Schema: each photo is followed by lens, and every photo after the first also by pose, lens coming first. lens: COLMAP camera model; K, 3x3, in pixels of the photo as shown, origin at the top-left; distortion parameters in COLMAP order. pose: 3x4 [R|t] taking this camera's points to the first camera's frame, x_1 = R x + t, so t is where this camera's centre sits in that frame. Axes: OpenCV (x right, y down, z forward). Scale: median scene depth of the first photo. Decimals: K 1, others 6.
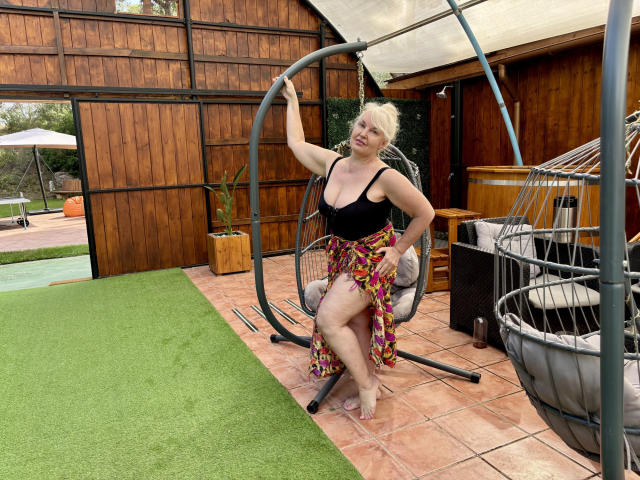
lens RADIAL K [[485.9, 0, 318.8], [0, 485.9, 238.0], [0, 0, 1]] dist [0.012834, 0.002279]
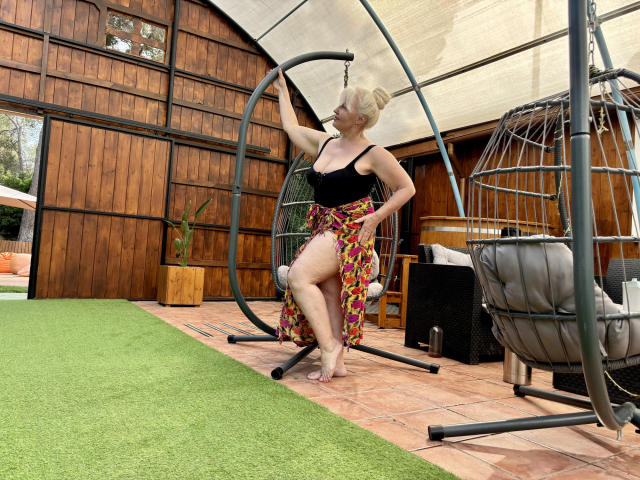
lens RADIAL K [[485.9, 0, 322.2], [0, 485.9, 240.2], [0, 0, 1]] dist [0.012834, 0.002279]
pose [[0.987144, 0.105928, 0.119695, -0.031432], [-0.077996, 0.972886, -0.217739, 0.135486], [-0.139514, 0.205604, 0.968640, -0.007597]]
